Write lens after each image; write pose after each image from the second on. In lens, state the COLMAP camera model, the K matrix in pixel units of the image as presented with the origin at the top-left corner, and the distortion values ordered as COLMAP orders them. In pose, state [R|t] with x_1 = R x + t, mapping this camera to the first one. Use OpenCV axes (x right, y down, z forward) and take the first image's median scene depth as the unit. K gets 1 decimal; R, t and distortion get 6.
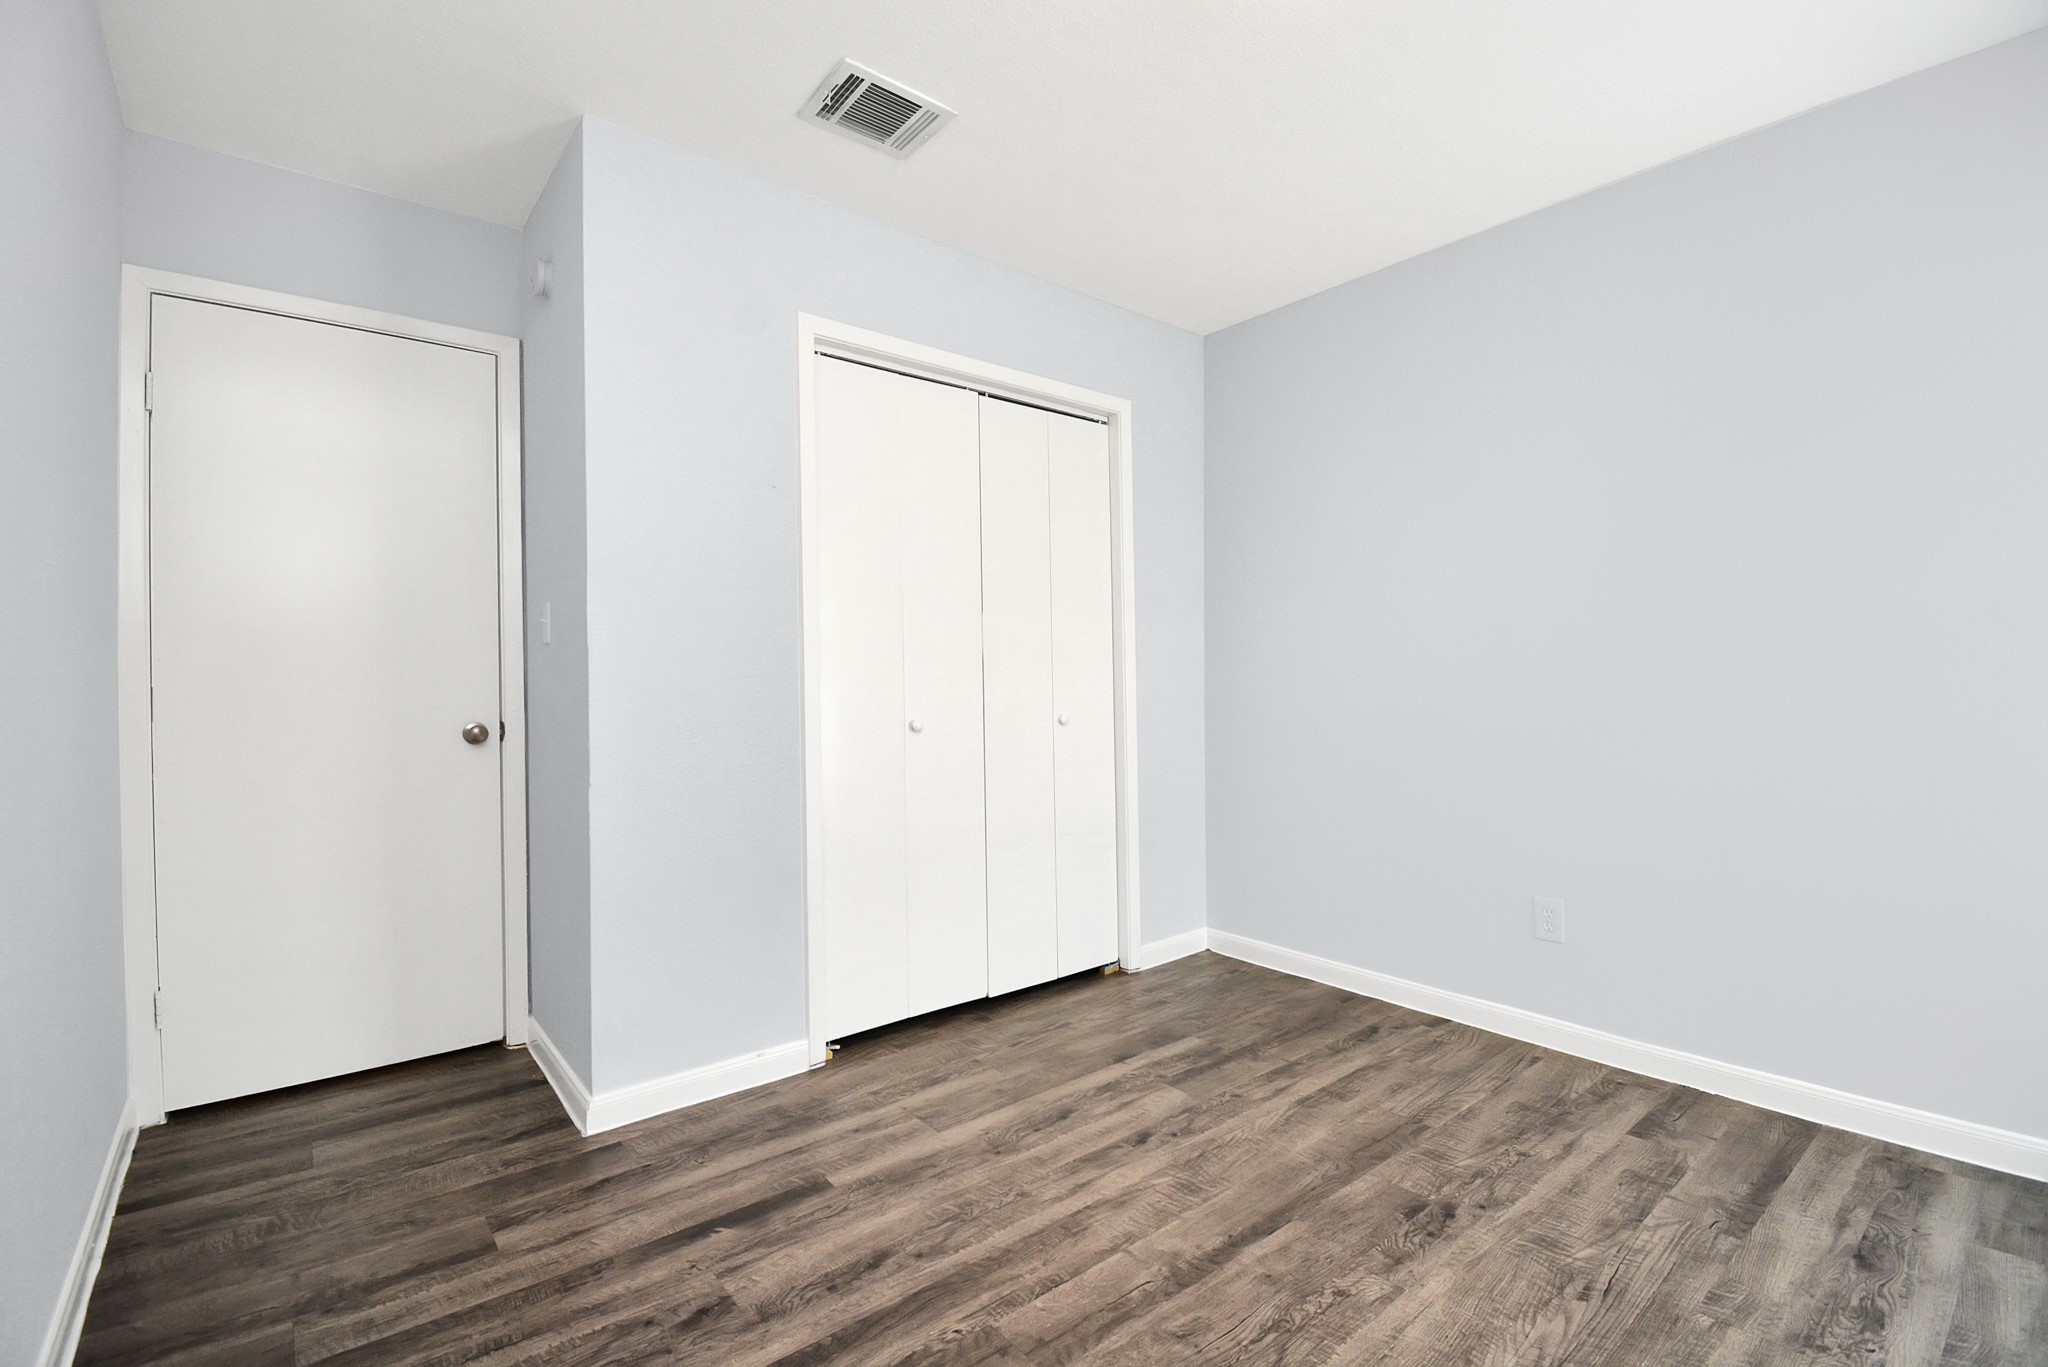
lens RADIAL K [[928.9, 0, 1029.9], [0, 928.9, 687.0], [0, 0, 1]] dist [0.032167, -0.034047]
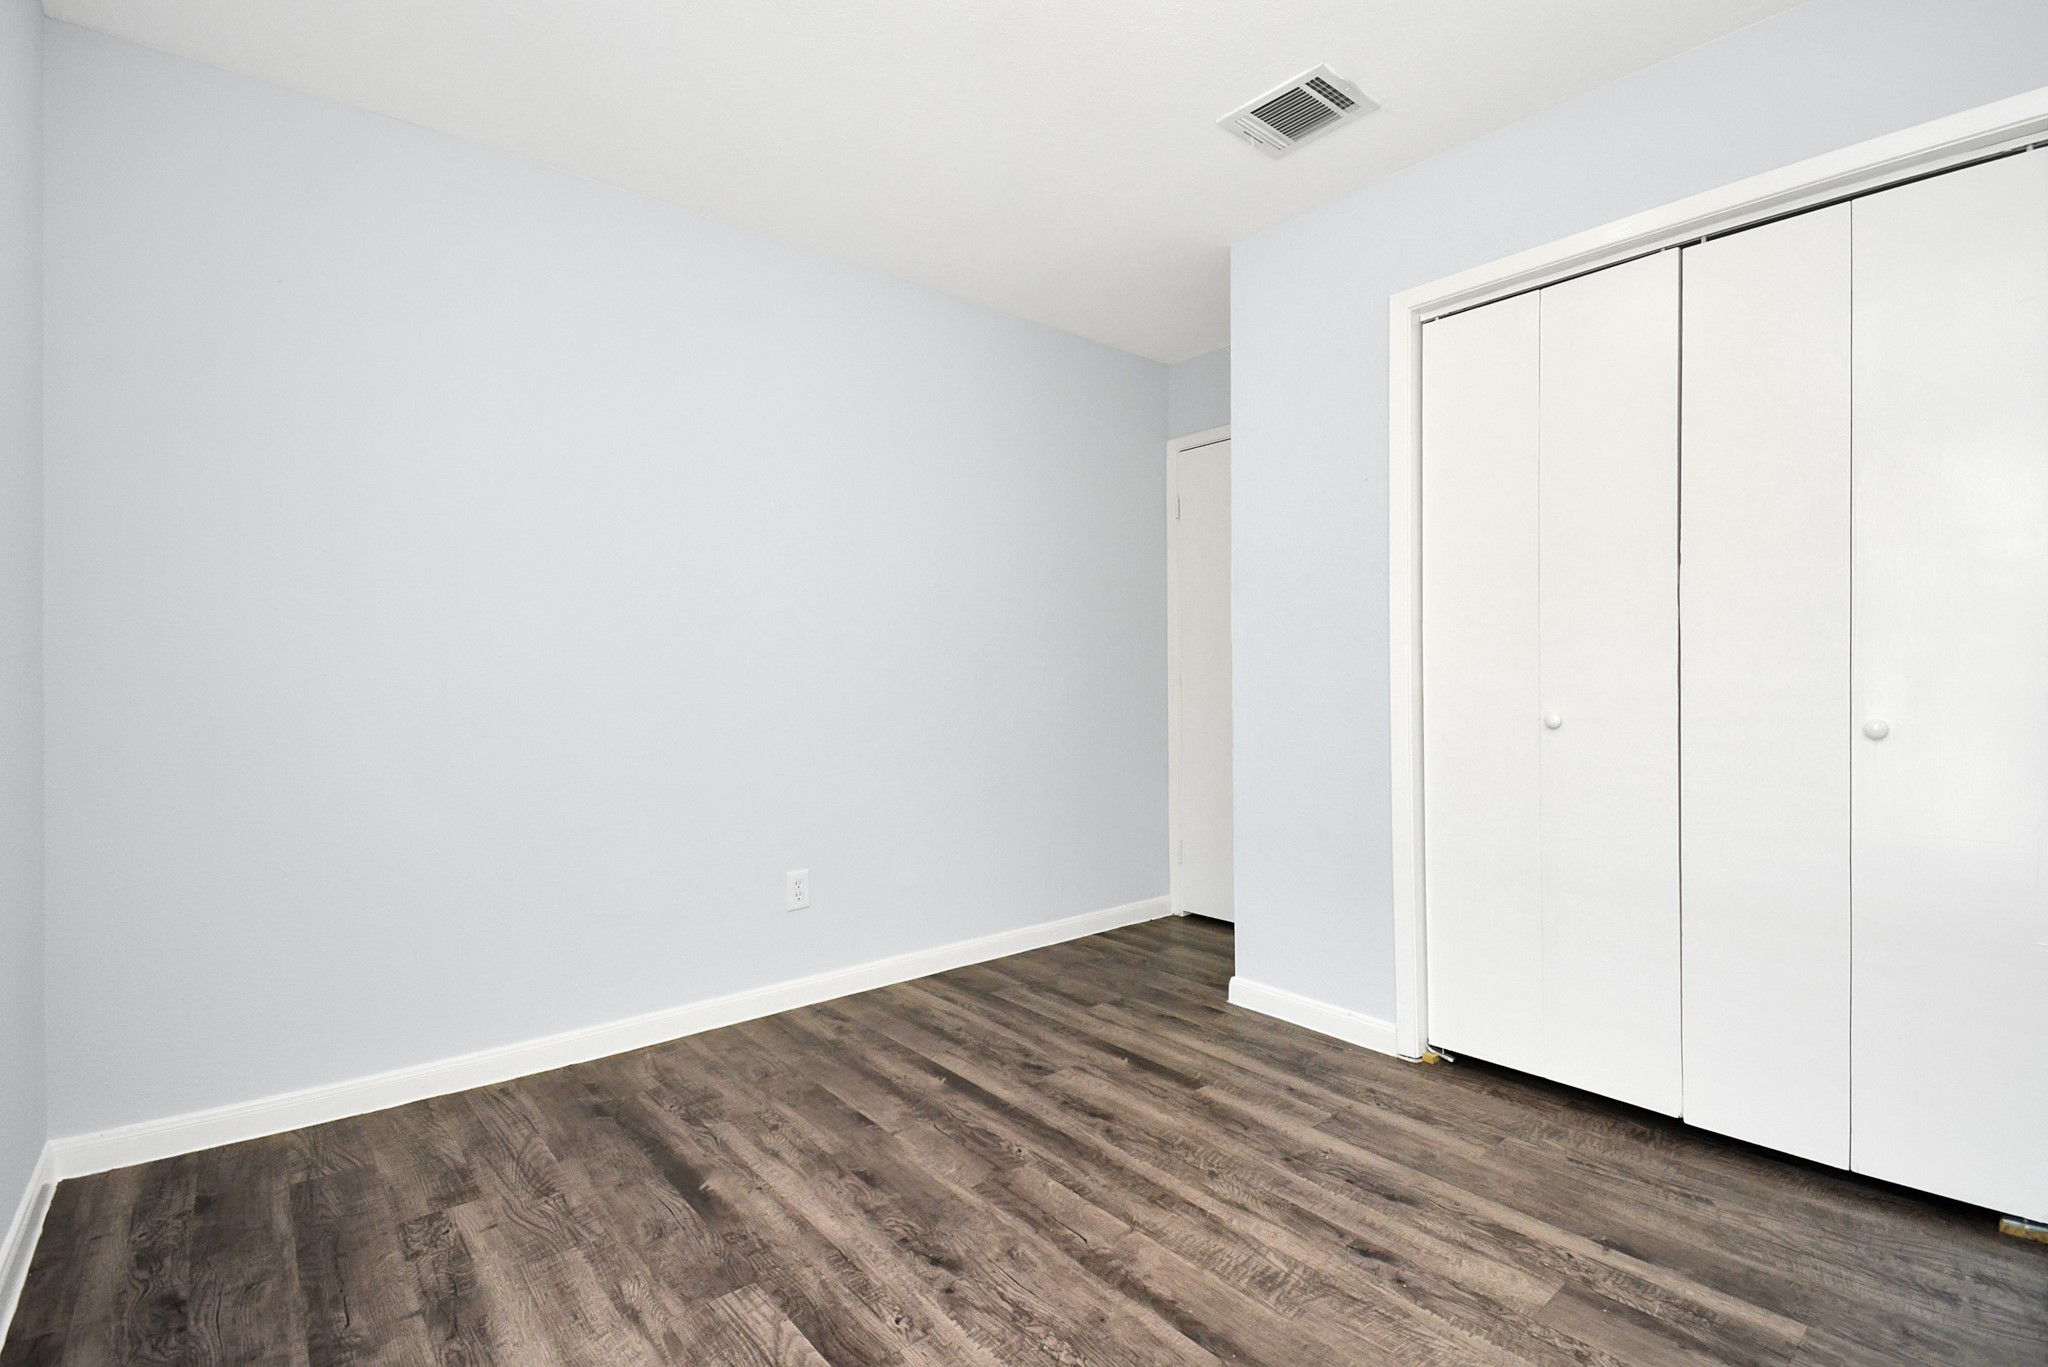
lens RADIAL K [[928.9, 0, 1029.9], [0, 928.9, 687.0], [0, 0, 1]] dist [0.032167, -0.034047]
pose [[0.008170, 0.010673, -0.999910, 0.863575], [-0.003396, 0.999938, 0.010645, 0.008910], [0.999961, 0.003309, 0.008206, 0.692961]]
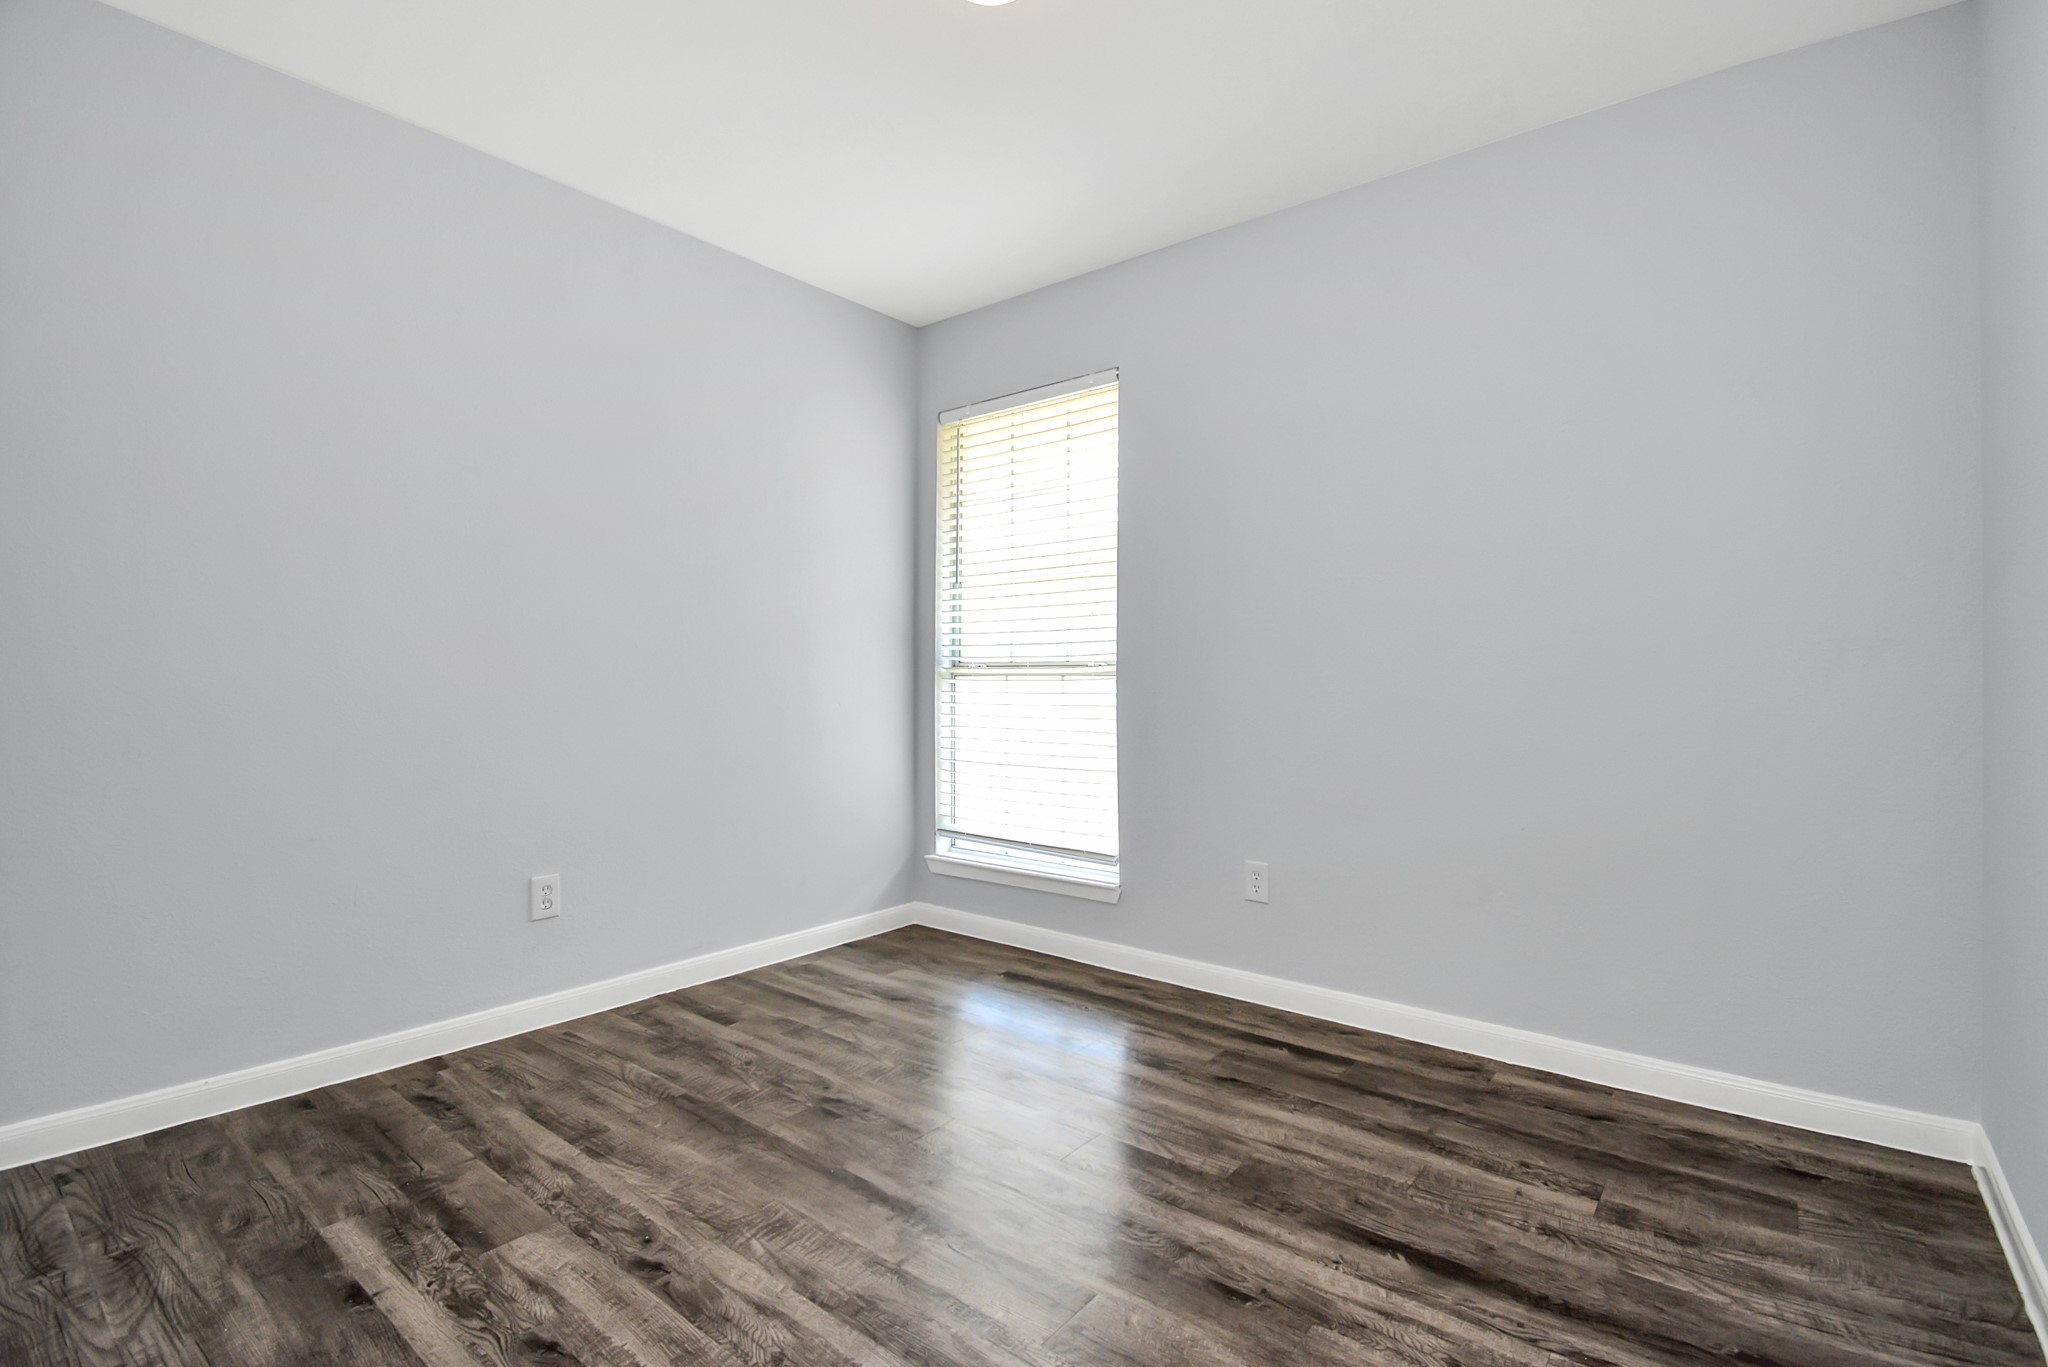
lens RADIAL K [[908.5, 0, 1024.0], [0, 908.5, 683.5], [0, 0, 1]] dist [0.018642, -0.024336]
pose [[-0.201669, 0.011484, 0.979386, -0.633022], [0.007736, 0.999919, -0.010132, 0.032153], [-0.979423, 0.005533, -0.201741, 0.832407]]
